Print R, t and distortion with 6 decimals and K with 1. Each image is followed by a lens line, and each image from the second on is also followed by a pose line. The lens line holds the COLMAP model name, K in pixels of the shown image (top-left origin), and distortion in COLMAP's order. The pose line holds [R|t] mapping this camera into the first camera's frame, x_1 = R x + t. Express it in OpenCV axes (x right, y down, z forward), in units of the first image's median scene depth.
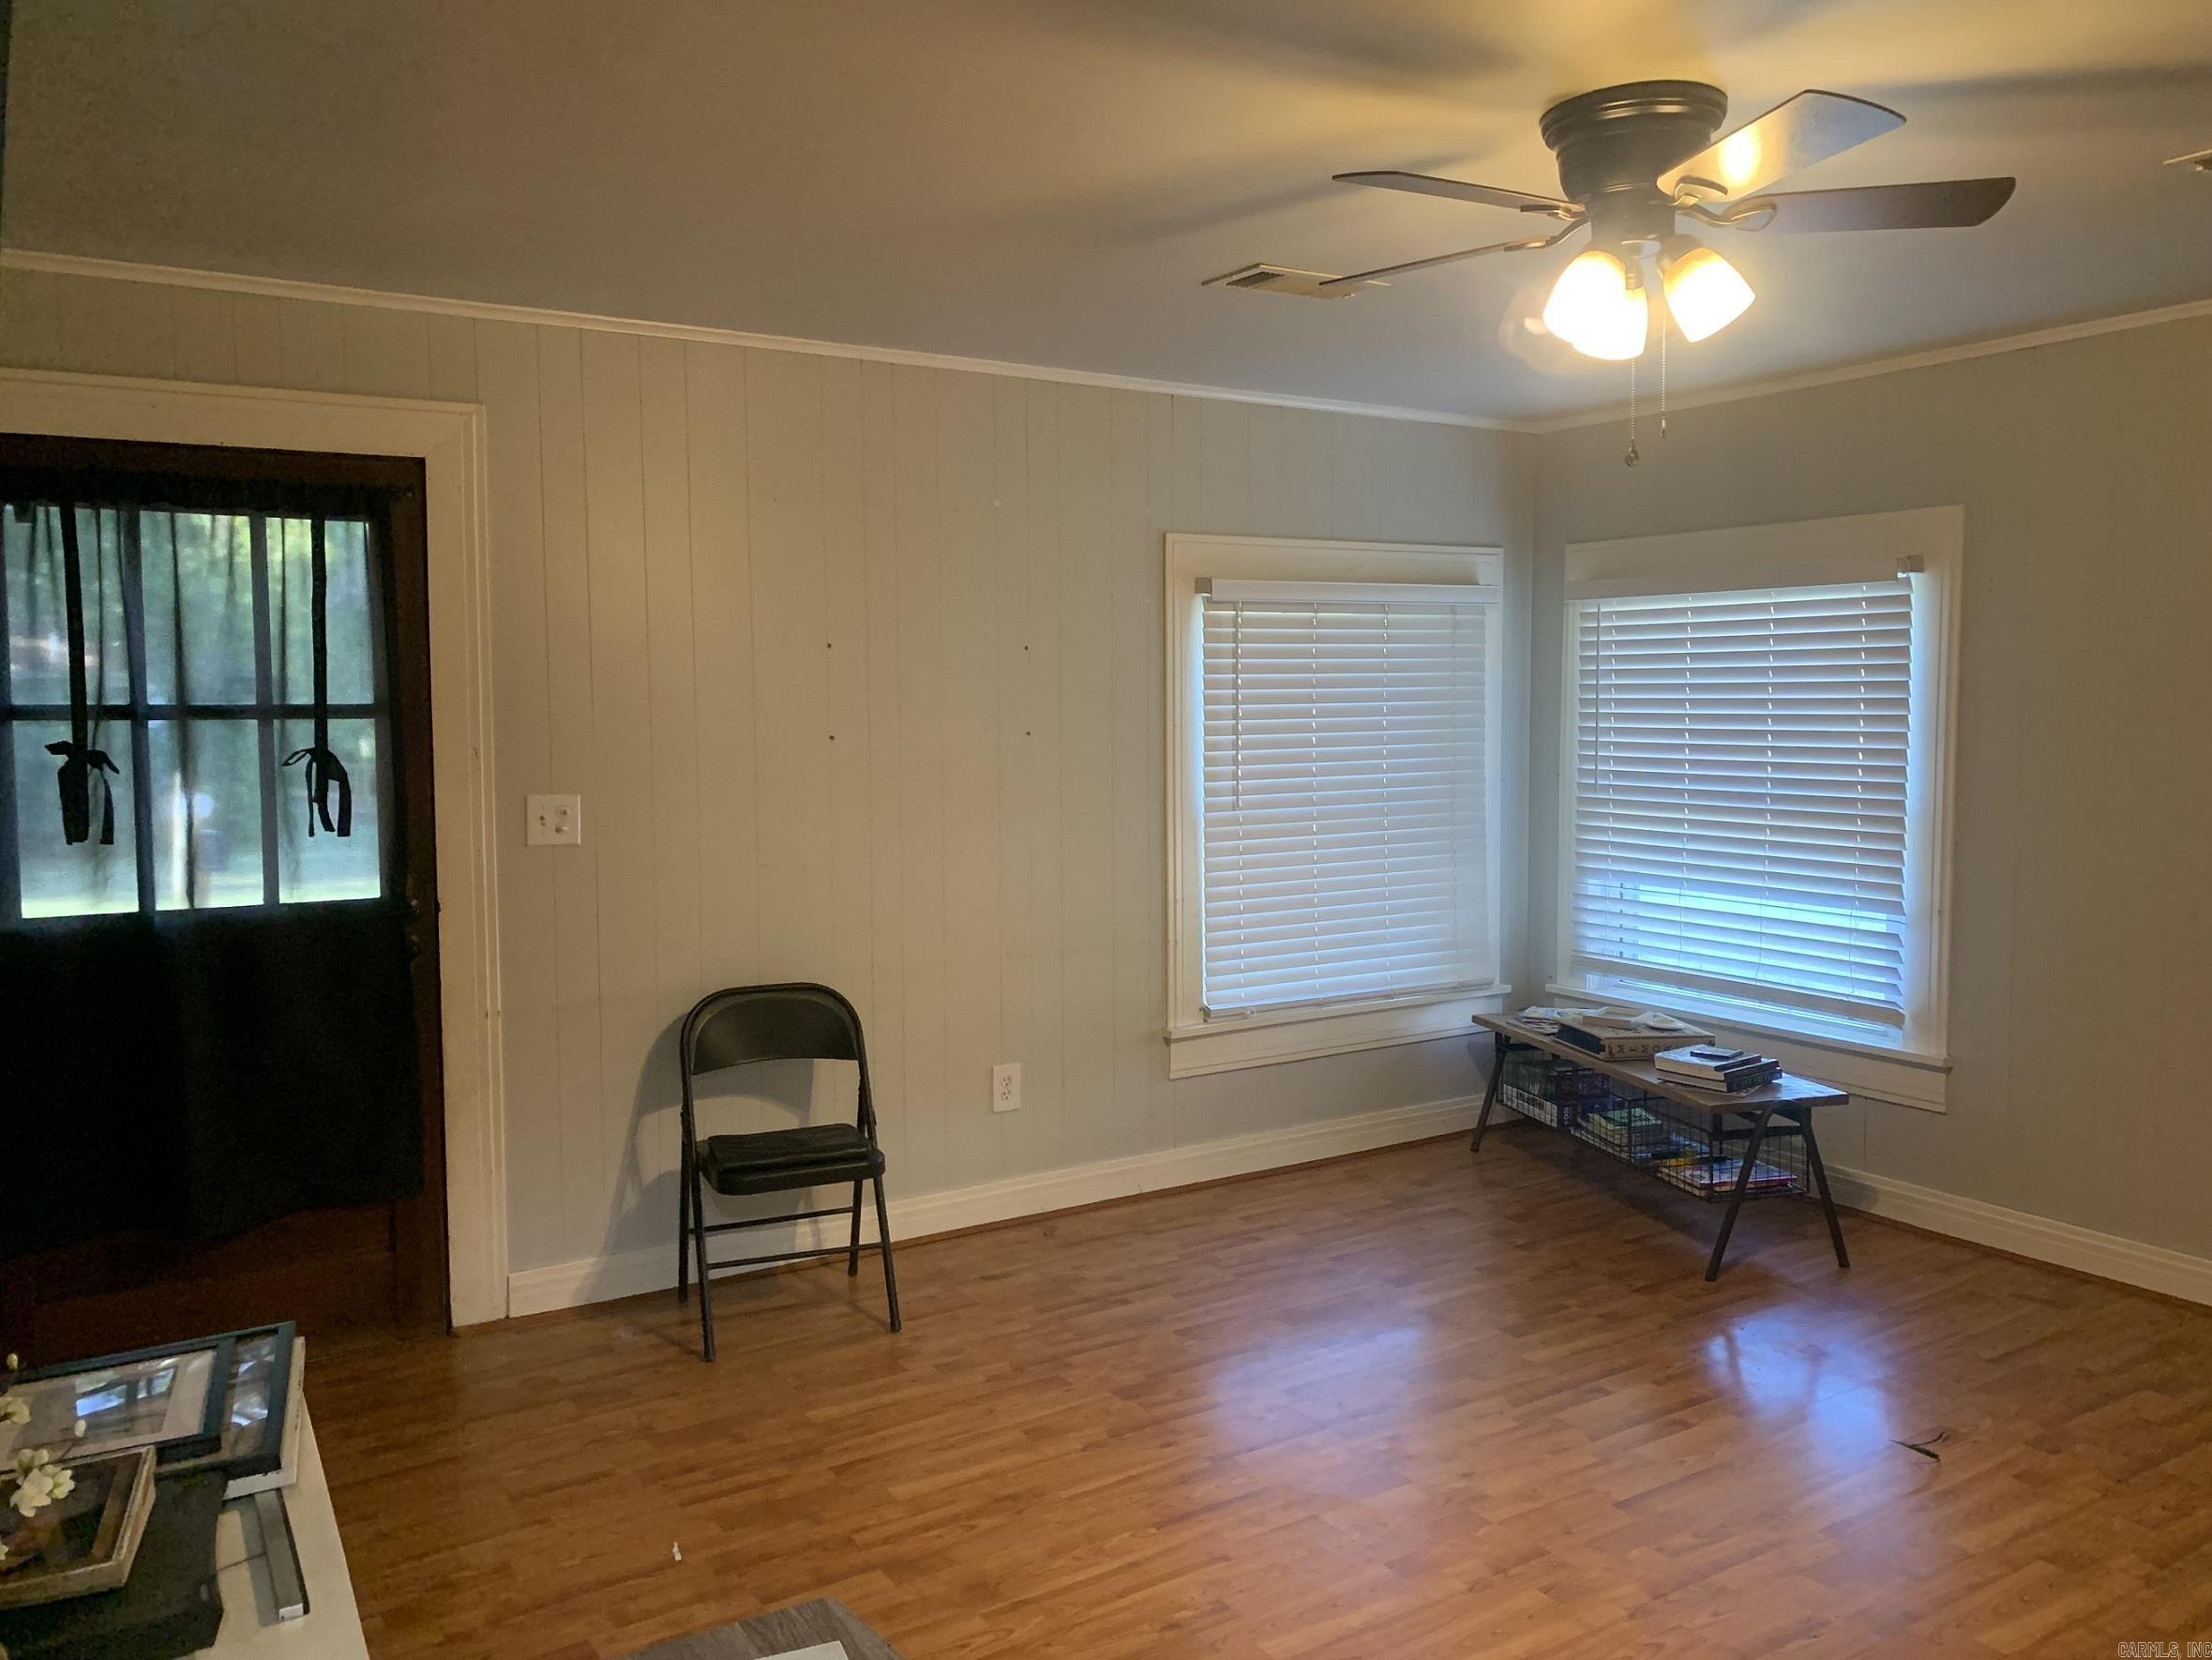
lens RADIAL K [[1679.8, 0, 1103.3], [0, 1679.8, 817.2], [0, 0, 1]] dist [0.043424, -0.046853]
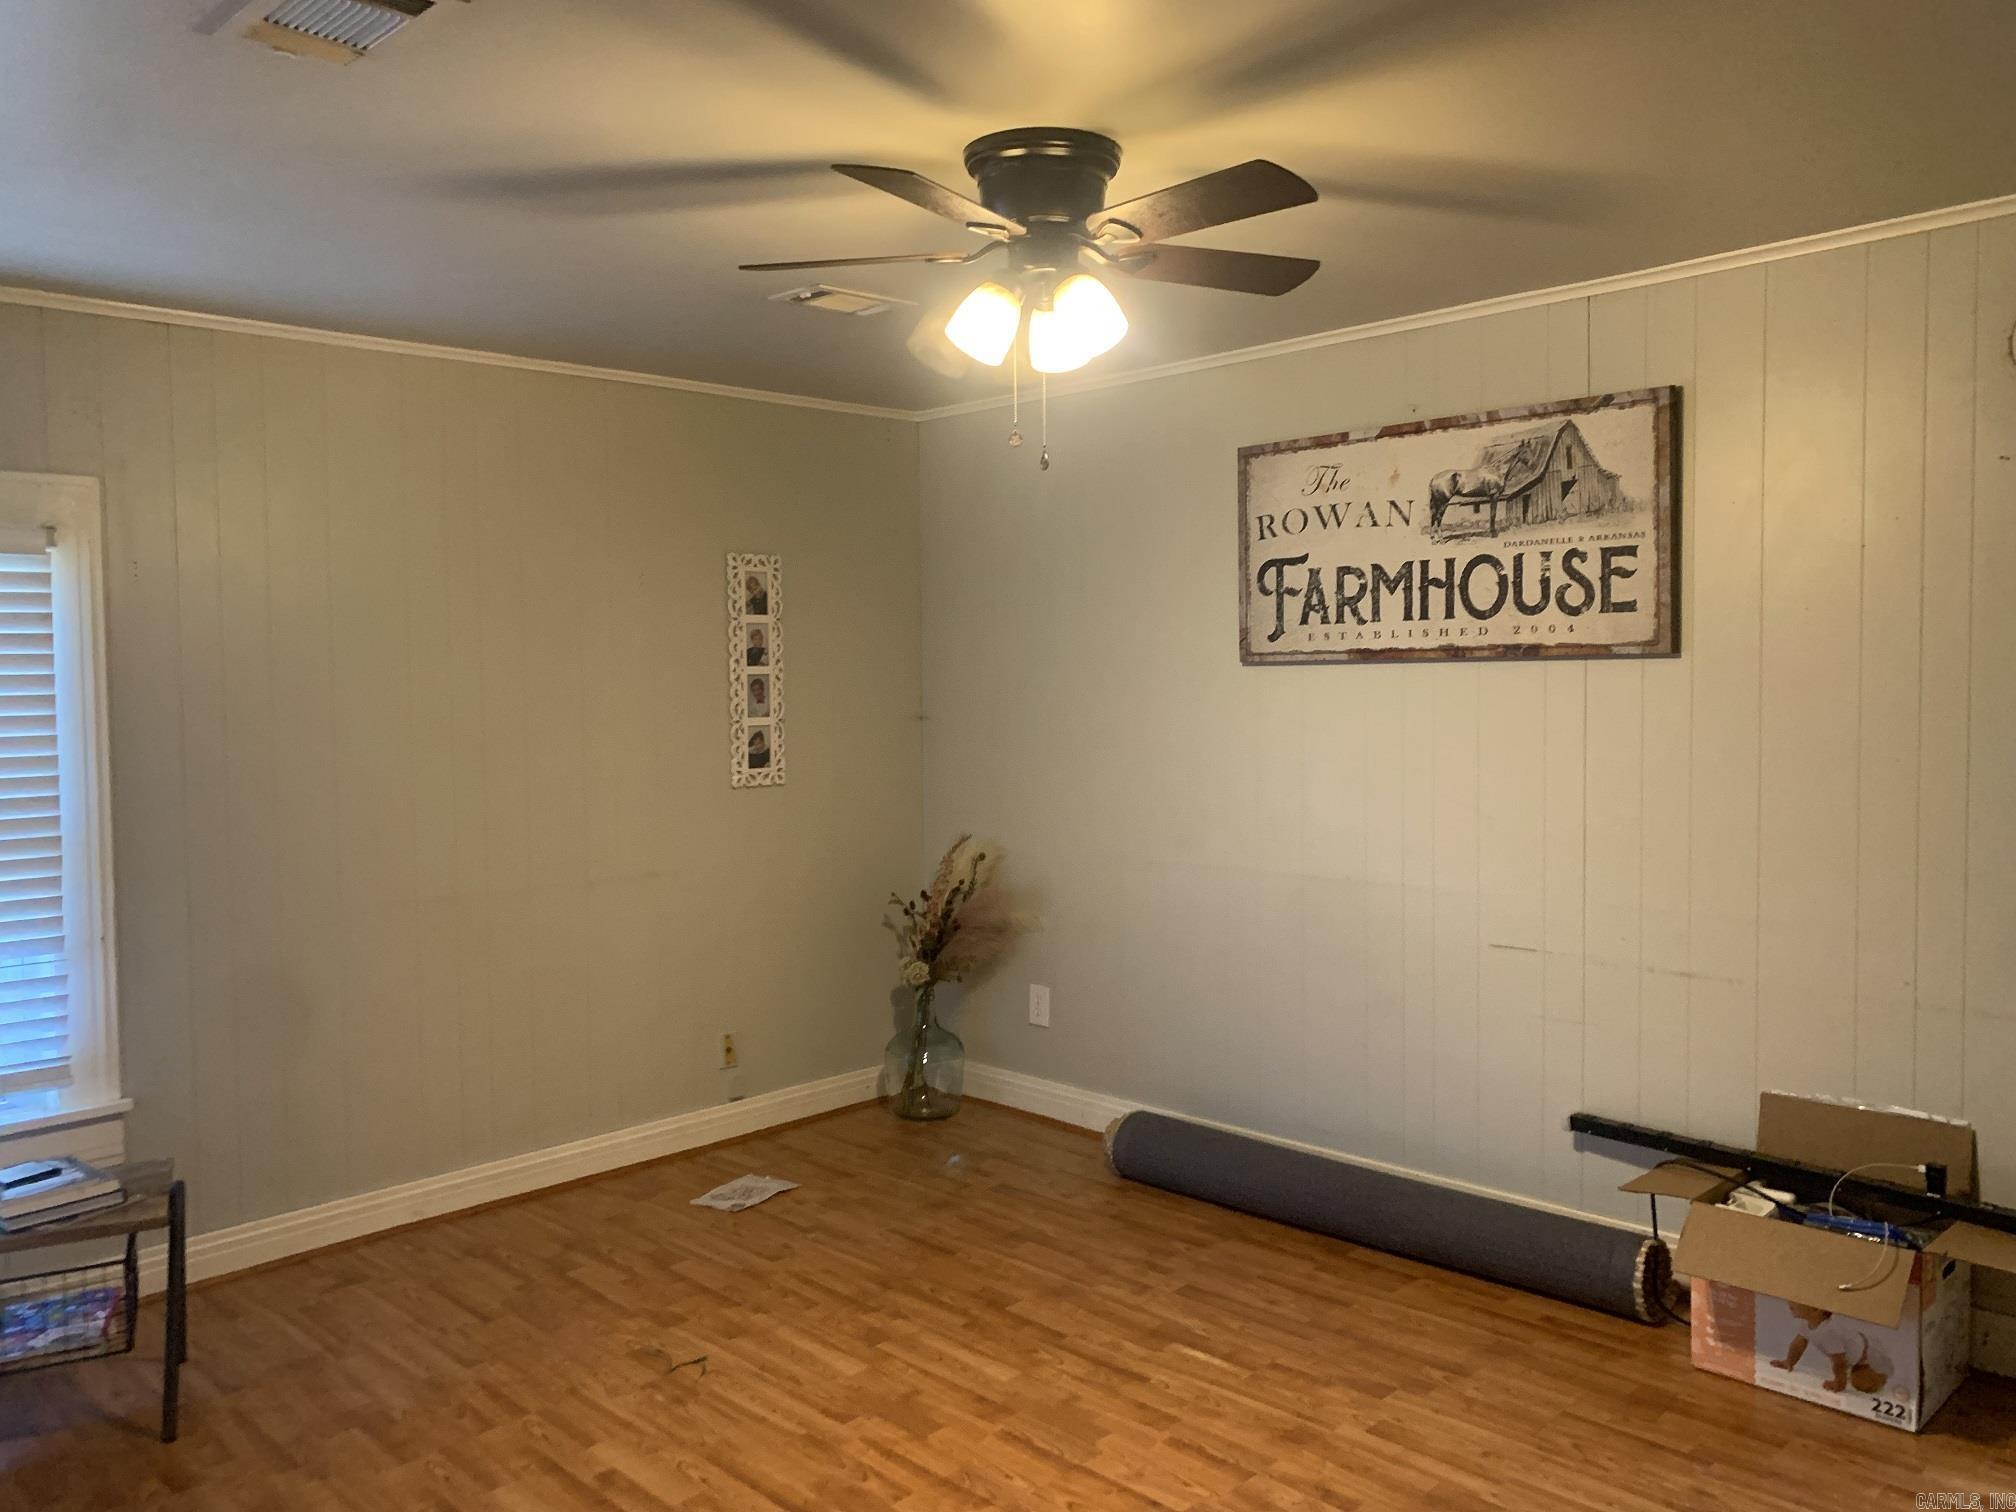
lens RADIAL K [[1530.9, 0, 1005.5], [0, 1530.9, 744.3], [0, 0, 1]] dist [0.043424, -0.046853]
pose [[-0.213225, -0.033038, 0.976444, -0.507381], [0.084775, 0.995033, 0.052179, -0.060934], [-0.973318, 0.093904, -0.209365, 0.932691]]
